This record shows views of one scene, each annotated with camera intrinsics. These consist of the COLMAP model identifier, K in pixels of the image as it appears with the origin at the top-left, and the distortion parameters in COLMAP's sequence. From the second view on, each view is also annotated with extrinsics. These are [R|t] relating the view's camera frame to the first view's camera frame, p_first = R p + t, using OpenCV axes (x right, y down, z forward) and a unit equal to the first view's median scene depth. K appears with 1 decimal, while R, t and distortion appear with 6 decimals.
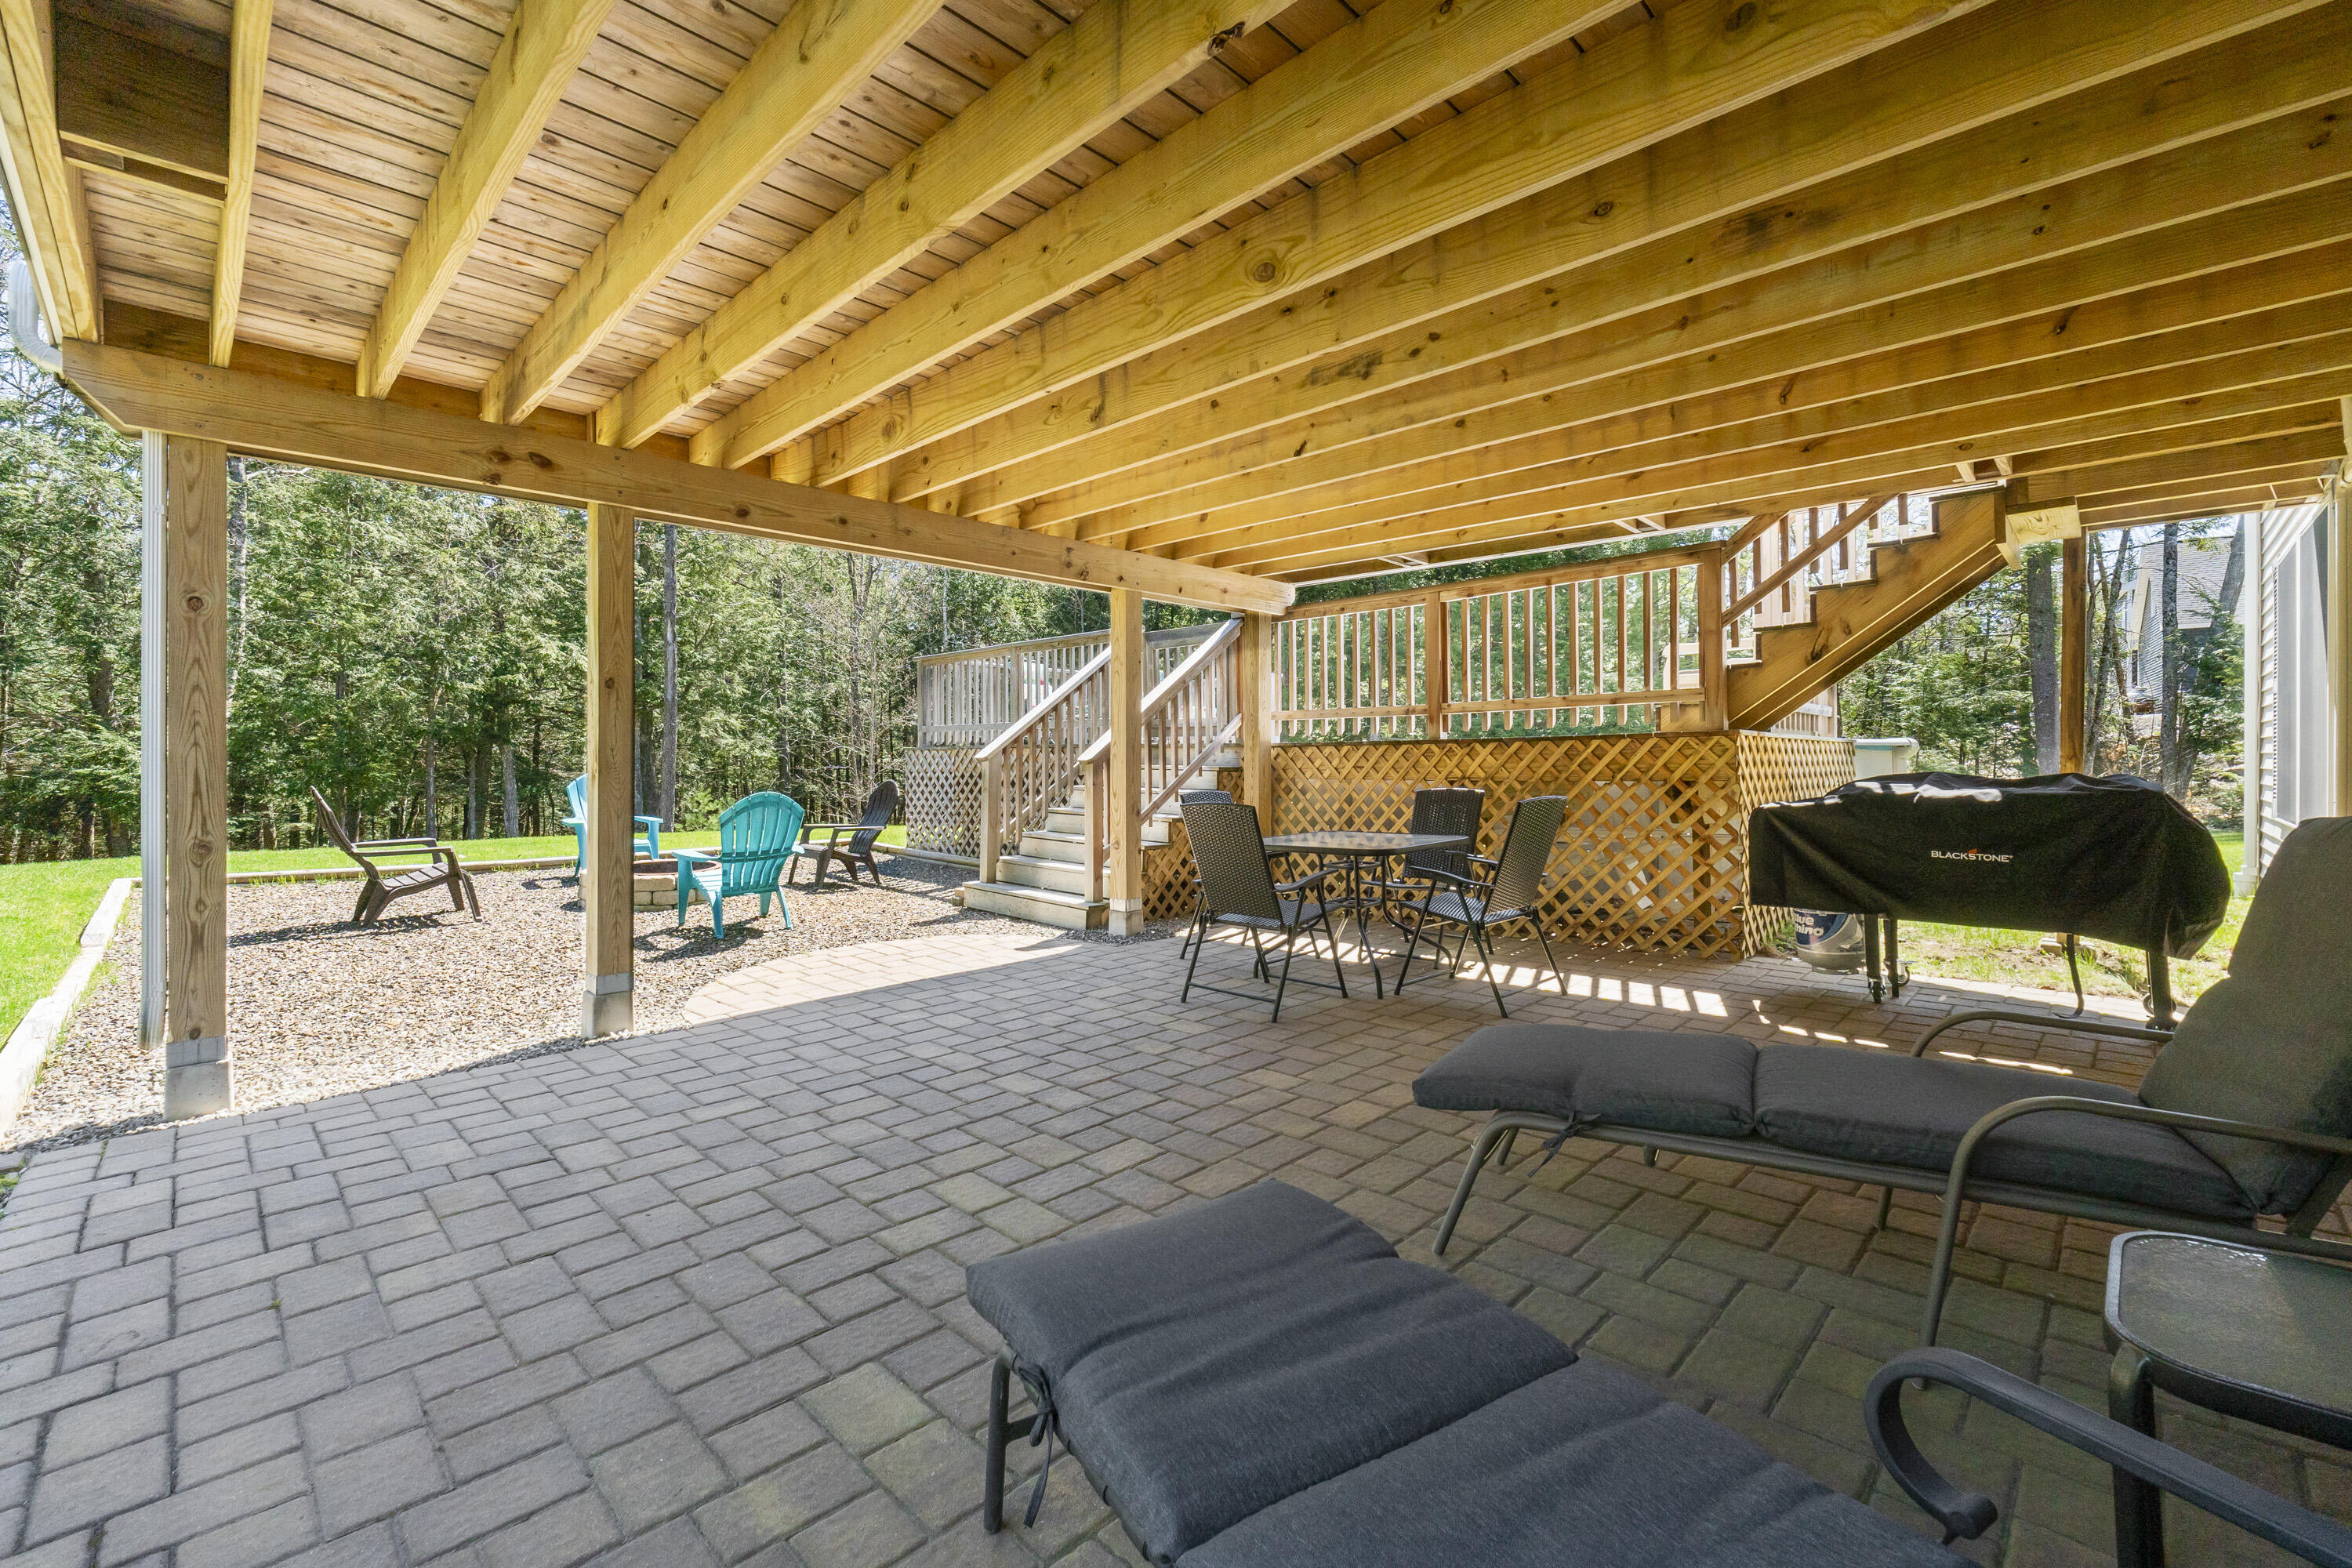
lens RADIAL K [[983.3, 0, 1161.9], [0, 983.3, 766.0], [0, 0, 1]] dist [-0.004557, -0.000523]
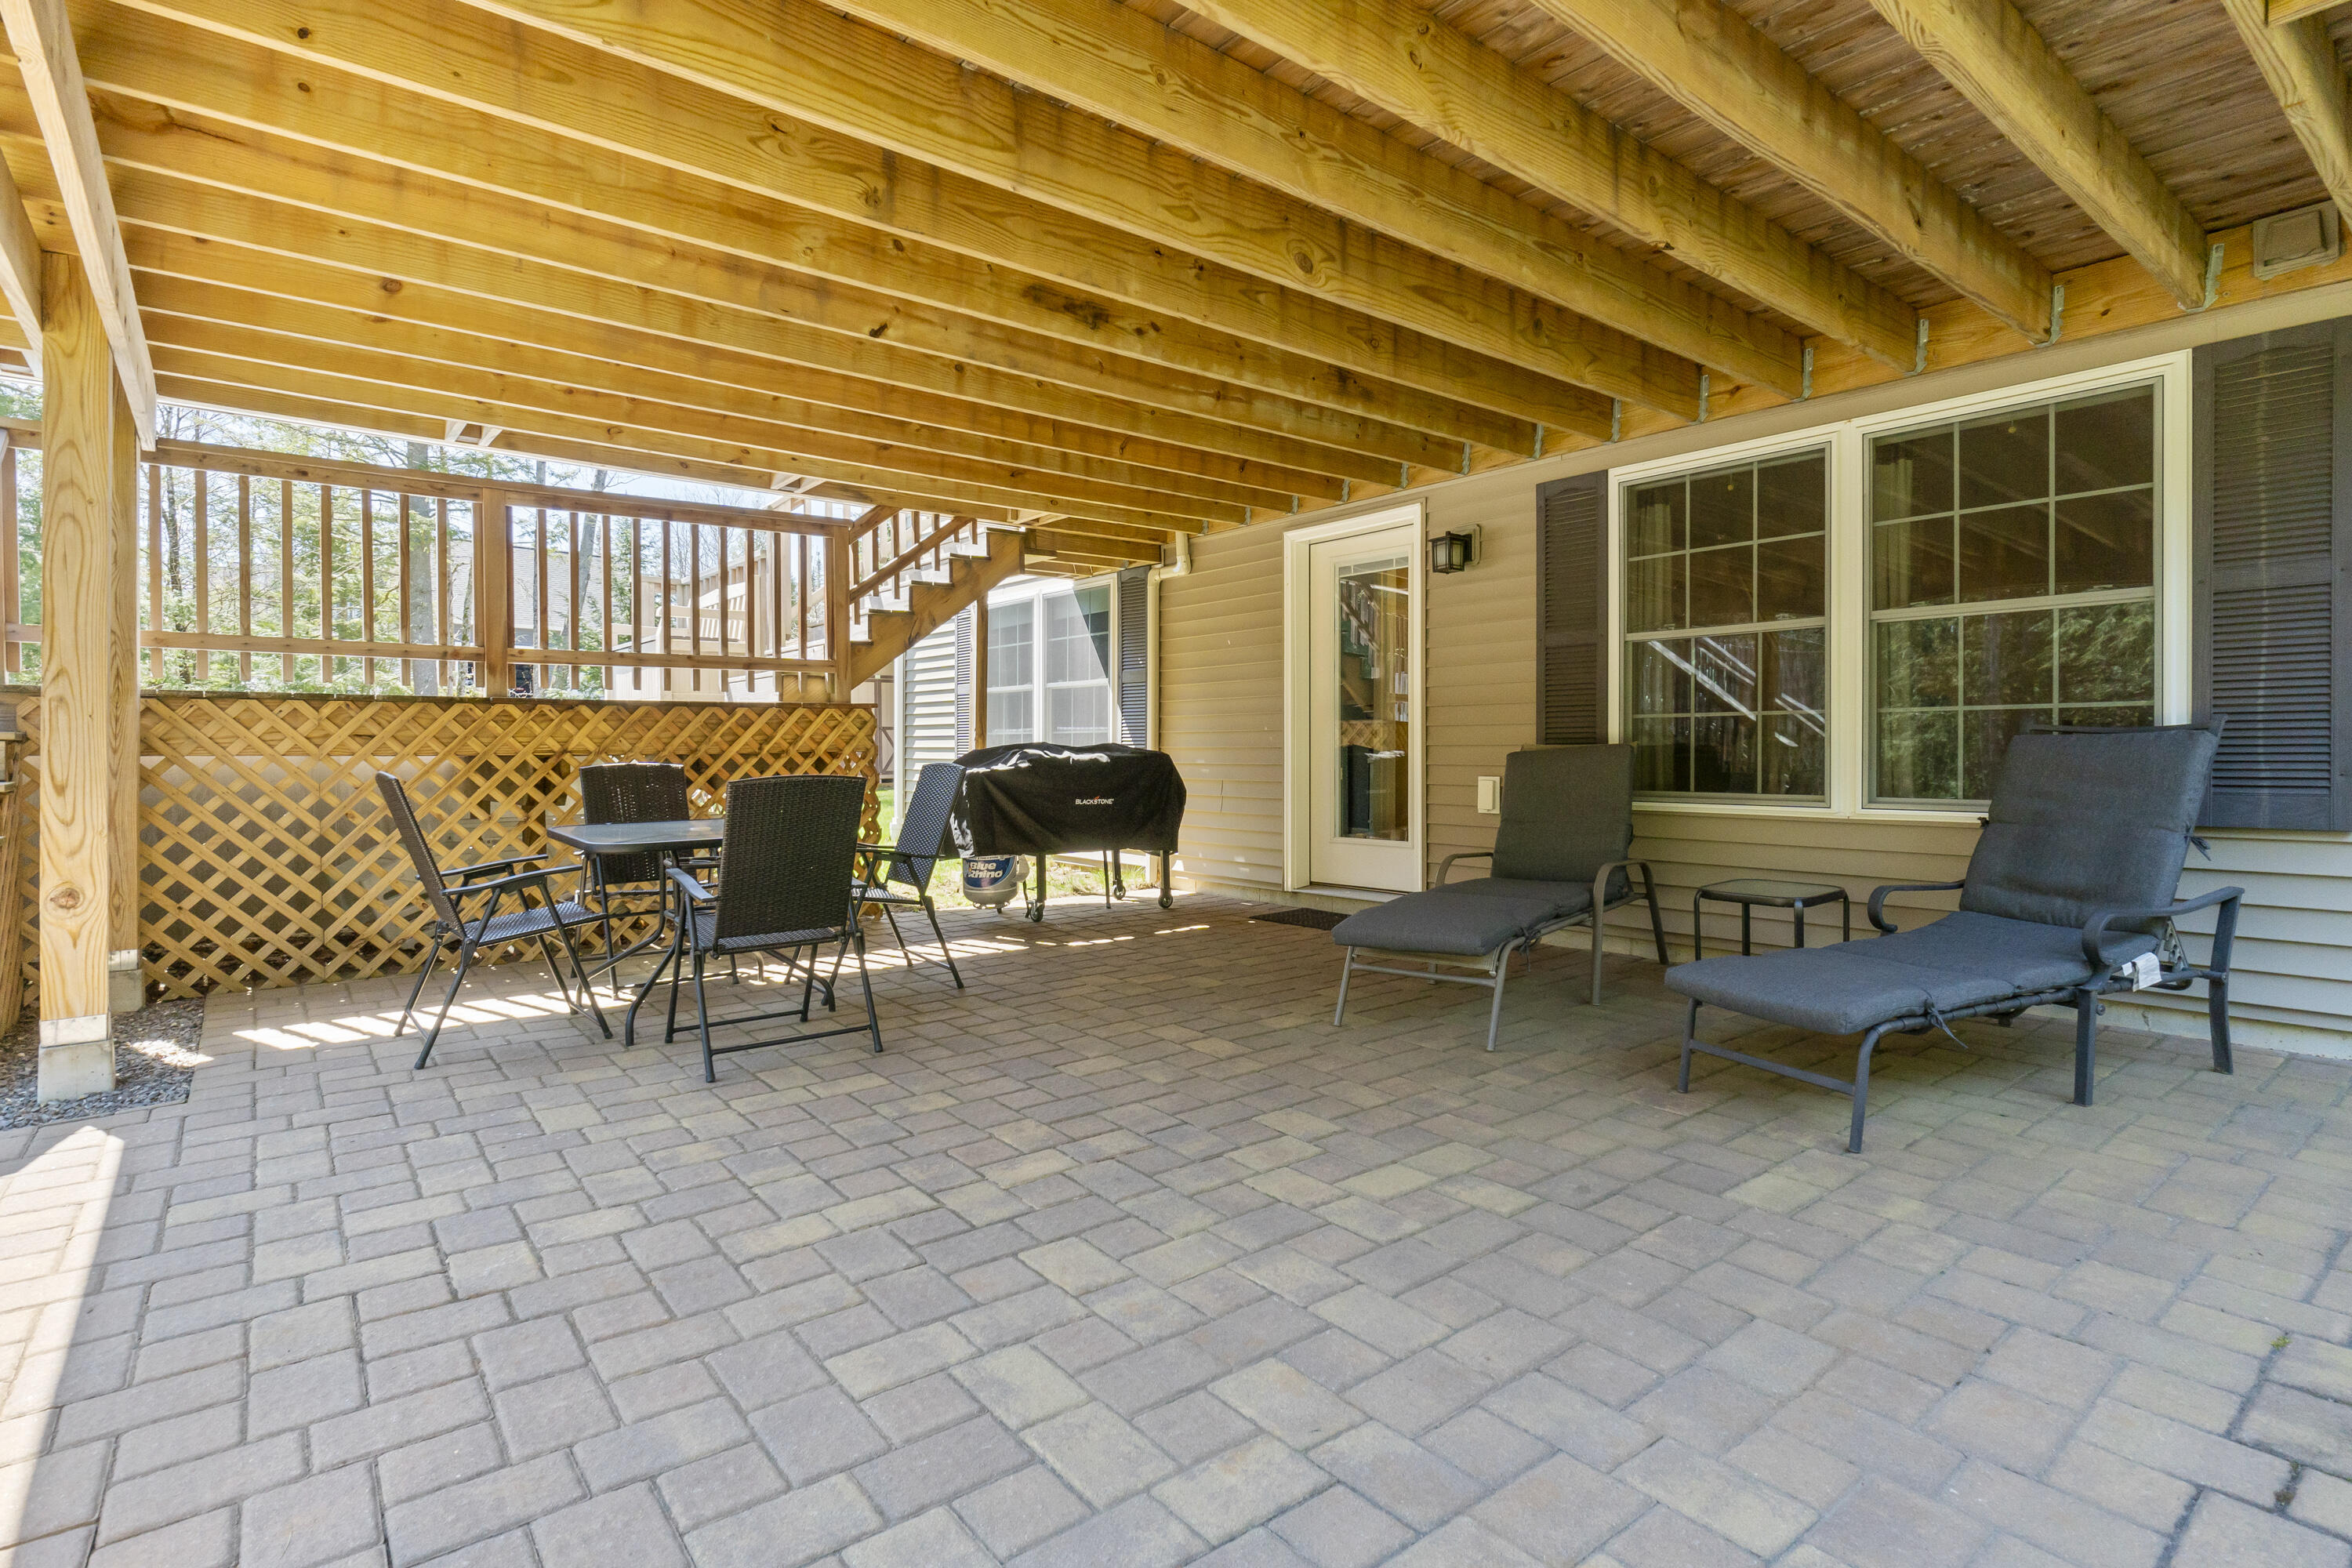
lens RADIAL K [[1171.3, 0, 1169.3], [0, 1171.3, 778.4], [0, 0, 1]] dist [-0.002875, 0.001472]
pose [[0.111344, -0.020326, 0.993574, -0.656567], [0.003543, 0.999793, 0.020056, 0.019620], [-0.993776, 0.001287, 0.111393, 0.551528]]
